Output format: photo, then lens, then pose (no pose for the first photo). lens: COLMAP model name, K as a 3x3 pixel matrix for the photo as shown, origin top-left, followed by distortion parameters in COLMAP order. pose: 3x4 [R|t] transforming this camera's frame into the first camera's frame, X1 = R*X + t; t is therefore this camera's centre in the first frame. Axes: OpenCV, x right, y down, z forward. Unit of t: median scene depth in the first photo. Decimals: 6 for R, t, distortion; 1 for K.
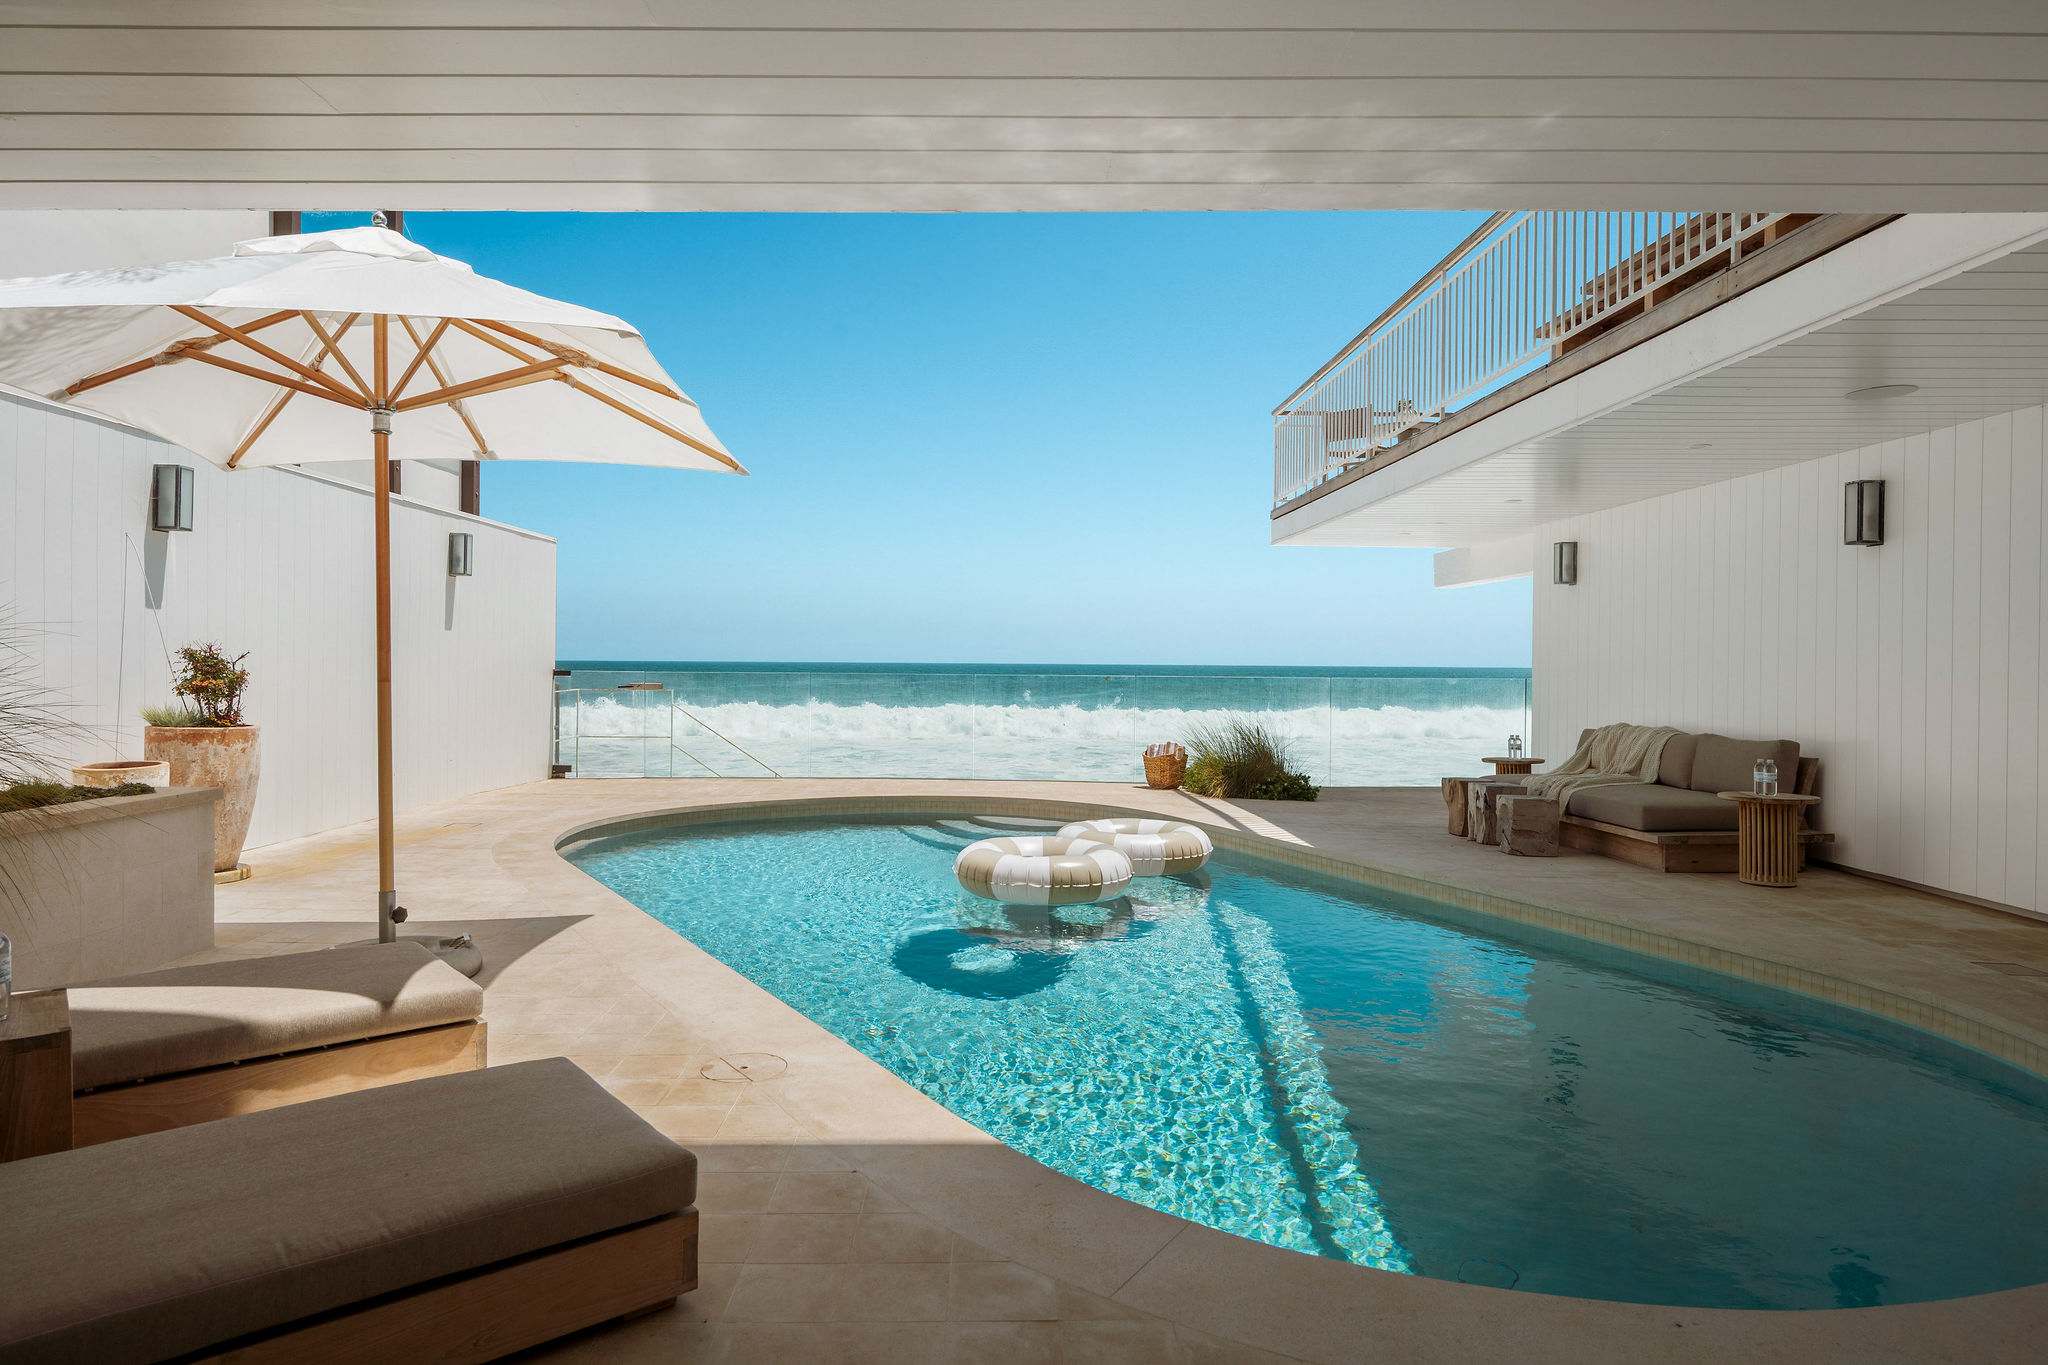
lens RADIAL K [[1169.1, 0, 1012.7], [0, 1169.1, 659.1], [0, 0, 1]] dist [0.001206, 0.000851]
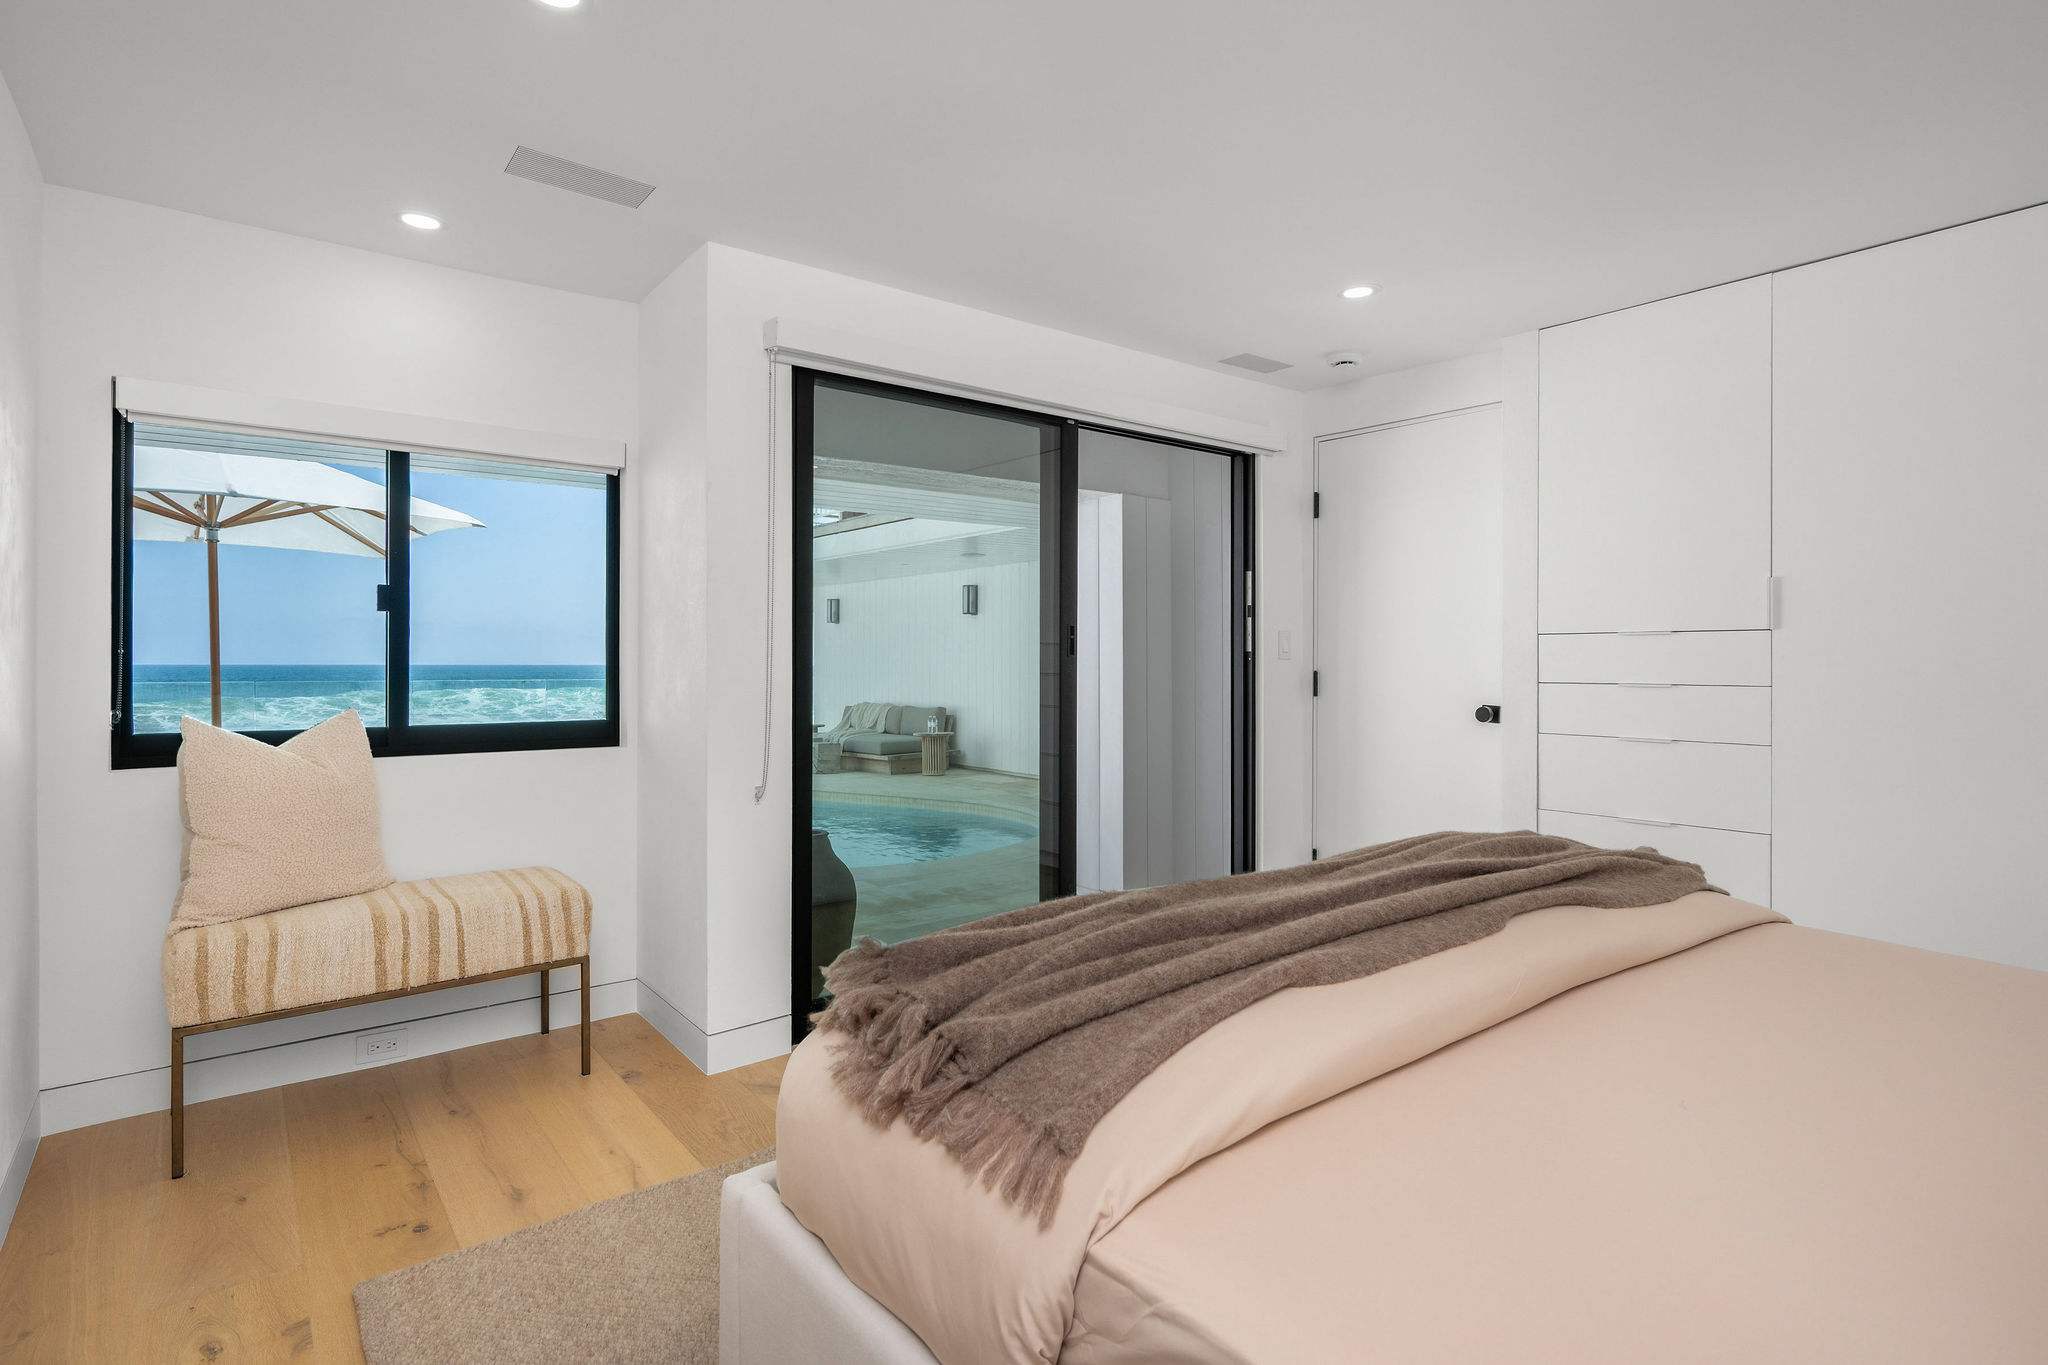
lens RADIAL K [[1003.3, 0, 1024.0], [0, 1003.3, 682.5], [0, 0, 1]] dist [0.001580, 0.000240]
pose [[0.784667, -0.020906, 0.619565, -0.326980], [0.007135, 0.999670, 0.024695, -0.015996], [-0.619876, -0.014957, 0.784557, -0.490136]]
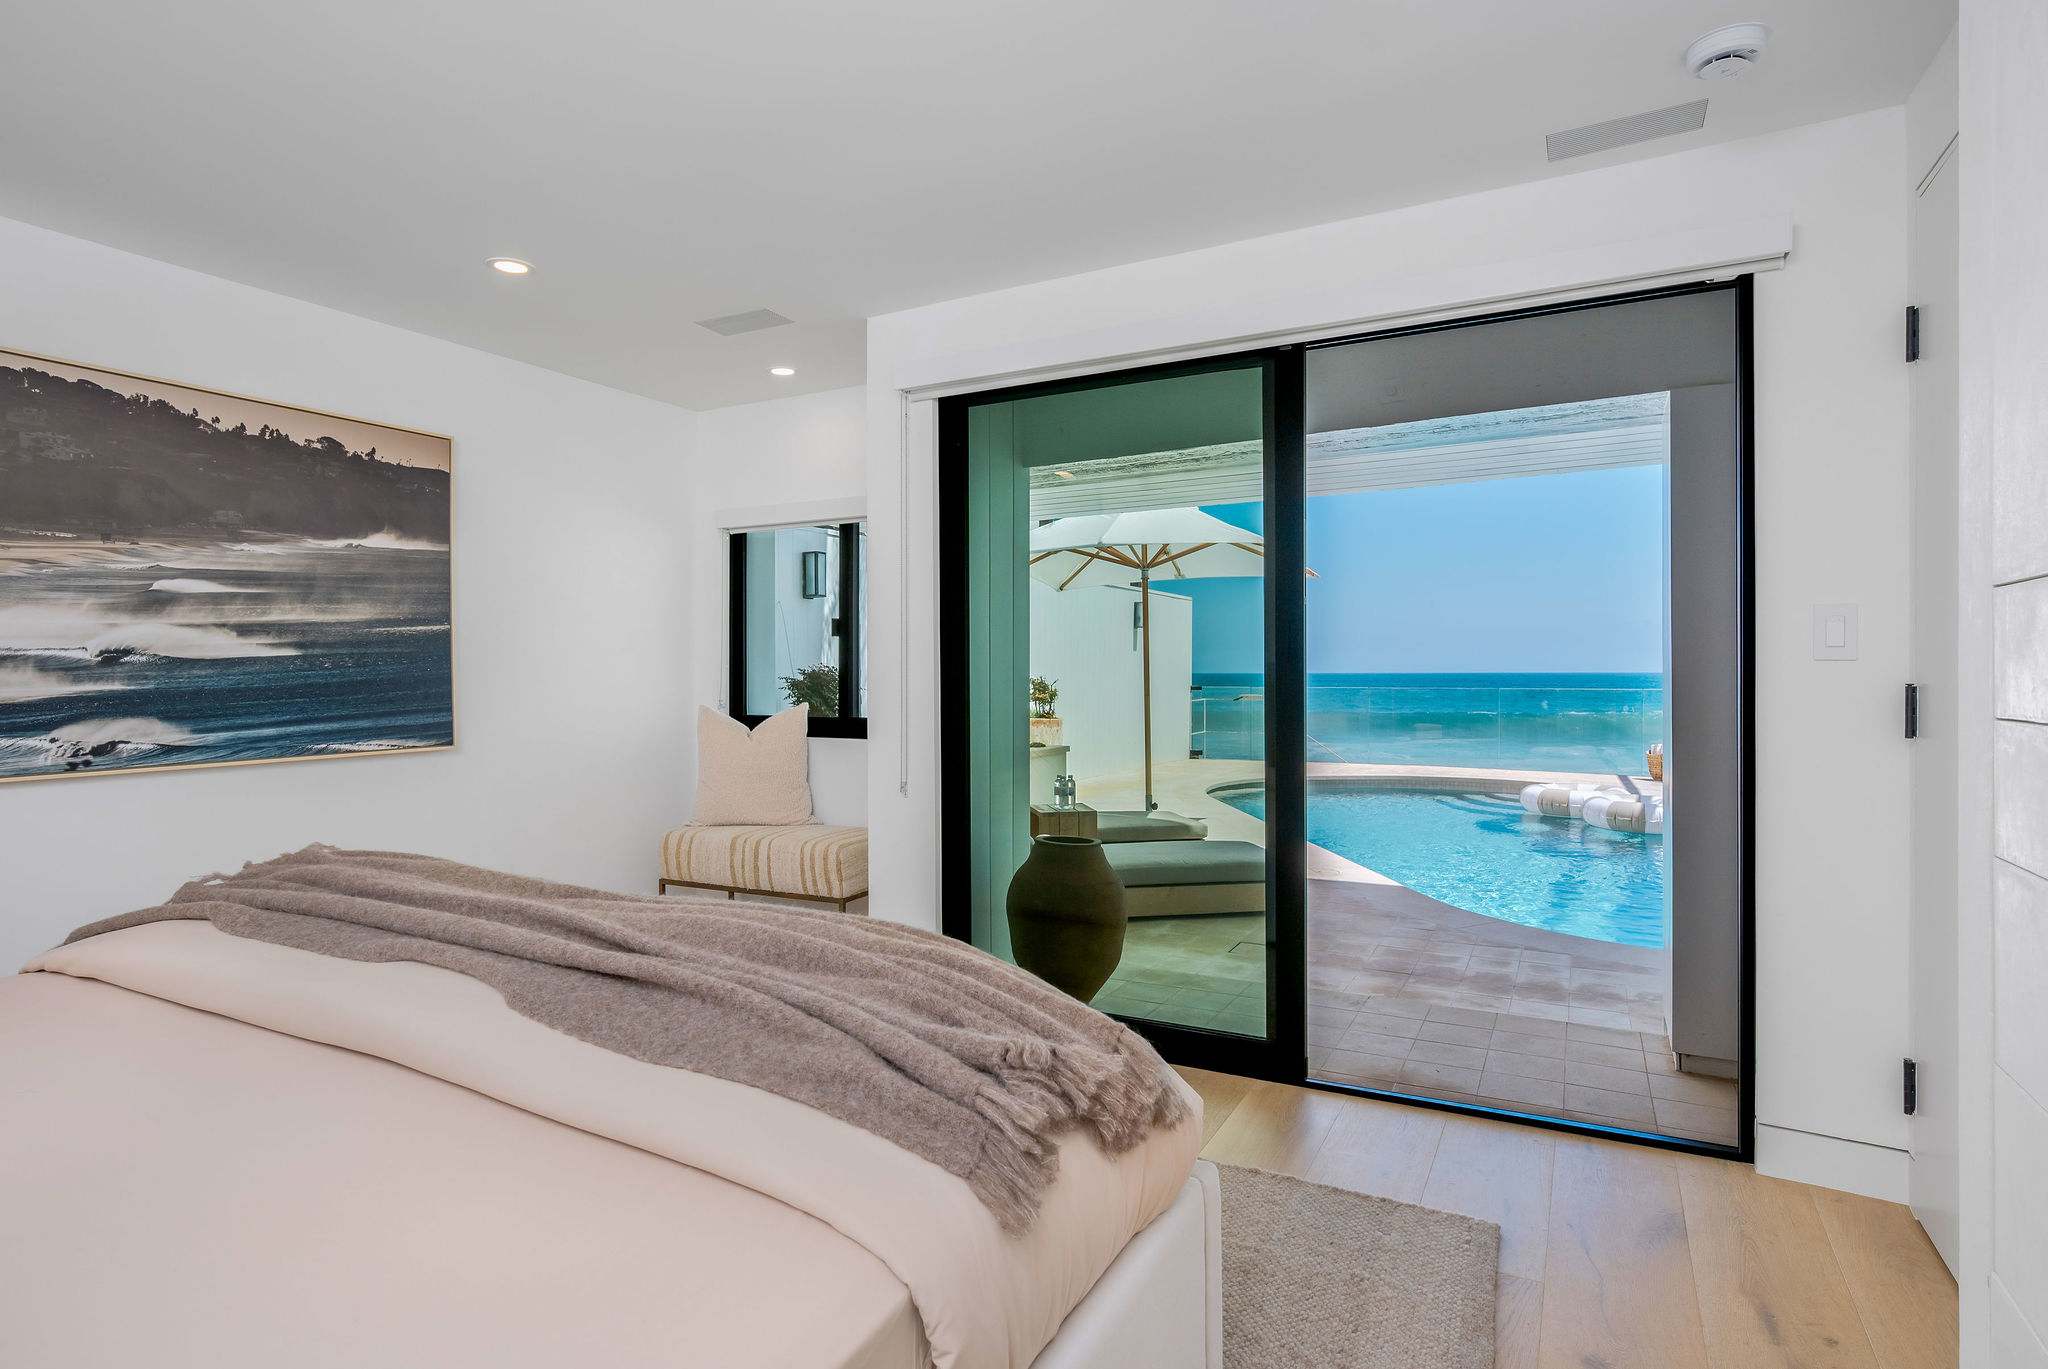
lens RADIAL K [[1085.5, 0, 1024.0], [0, 1085.5, 684.5], [0, 0, 1]] dist [-0.000383, 0.000172]
pose [[0.881284, -0.007401, -0.472528, 0.119773], [0.013102, 0.999876, 0.008775, -0.012641], [0.472405, -0.013924, 0.881272, -0.516204]]
